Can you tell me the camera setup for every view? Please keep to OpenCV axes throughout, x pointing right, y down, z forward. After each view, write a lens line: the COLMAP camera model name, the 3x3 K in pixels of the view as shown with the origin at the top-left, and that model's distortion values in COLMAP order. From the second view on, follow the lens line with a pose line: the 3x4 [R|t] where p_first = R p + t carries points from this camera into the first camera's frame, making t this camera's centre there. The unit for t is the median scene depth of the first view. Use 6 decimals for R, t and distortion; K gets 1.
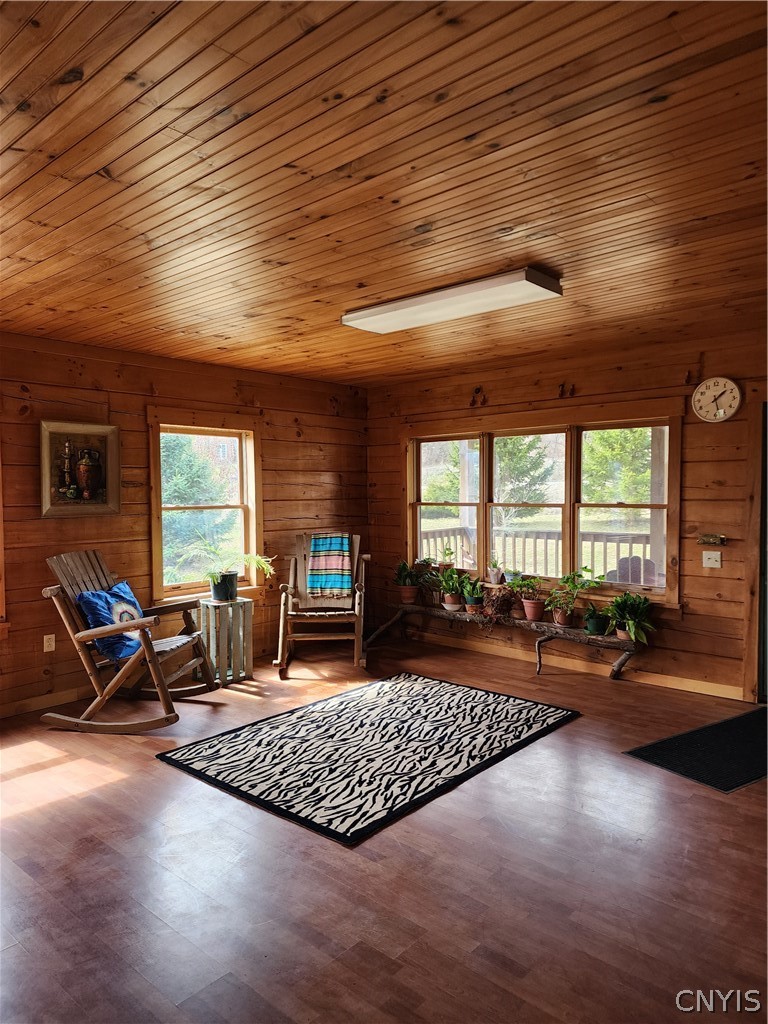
lens RADIAL K [[683.1, 0, 382.9], [0, 683.1, 510.2], [0, 0, 1]] dist [0.036841, -0.006453]
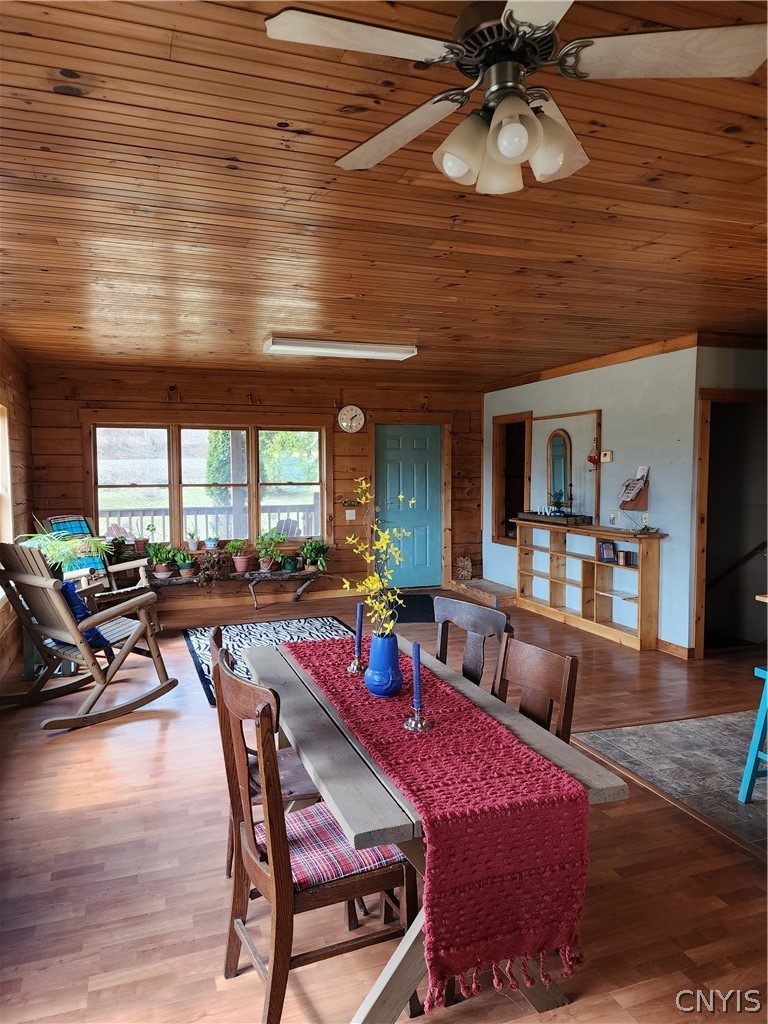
lens RADIAL K [[683.1, 0, 380.1], [0, 683.1, 517.9], [0, 0, 1]] dist [0.036841, -0.006453]
pose [[0.446174, -0.055660, 0.893214, -0.871127], [0.029920, 0.998434, 0.047271, 0.002507], [-0.894446, 0.005634, 0.447141, 0.177642]]
